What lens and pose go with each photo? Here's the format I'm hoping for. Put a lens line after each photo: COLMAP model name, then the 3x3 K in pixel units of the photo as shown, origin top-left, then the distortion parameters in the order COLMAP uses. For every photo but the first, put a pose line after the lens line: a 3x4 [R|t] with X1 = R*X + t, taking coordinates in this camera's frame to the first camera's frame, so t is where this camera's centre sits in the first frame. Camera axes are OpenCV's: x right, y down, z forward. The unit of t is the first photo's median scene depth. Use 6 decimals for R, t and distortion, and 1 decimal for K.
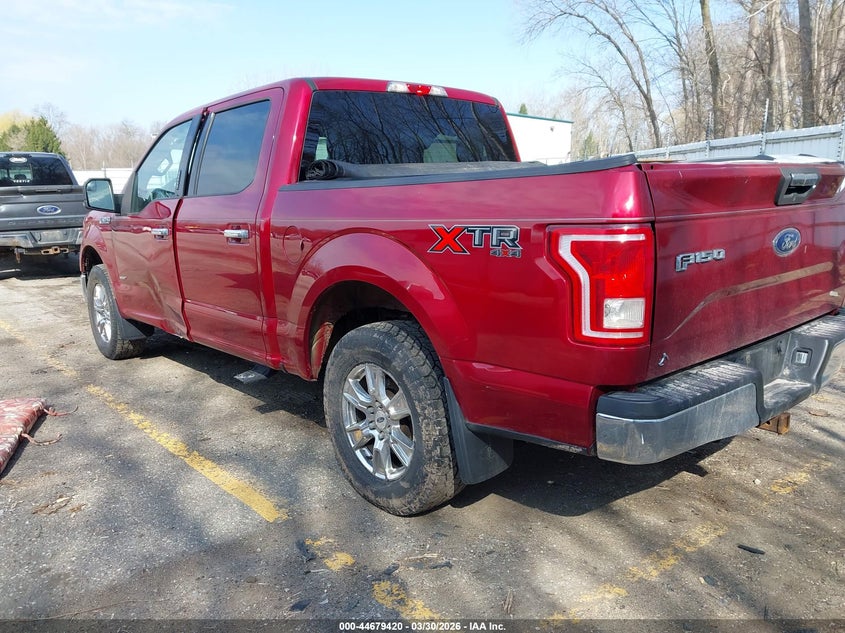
lens RADIAL K [[658.1, 0, 422.5], [0, 658.1, 316.5], [0, 0, 1]] dist [0.029406, 0.000468]
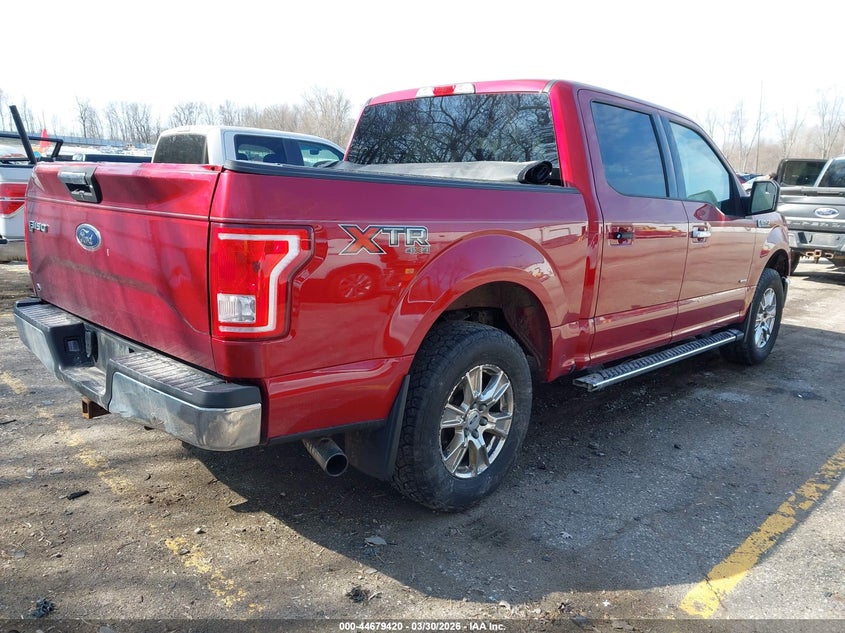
lens RADIAL K [[664.7, 0, 422.5], [0, 664.7, 316.5], [0, 0, 1]] dist [0.008377, -0.000473]
pose [[0.092868, 0.229361, -0.968901, 1.097418], [-0.233018, 0.951089, 0.202810, -0.220887], [0.968028, 0.206937, 0.141771, 0.923337]]
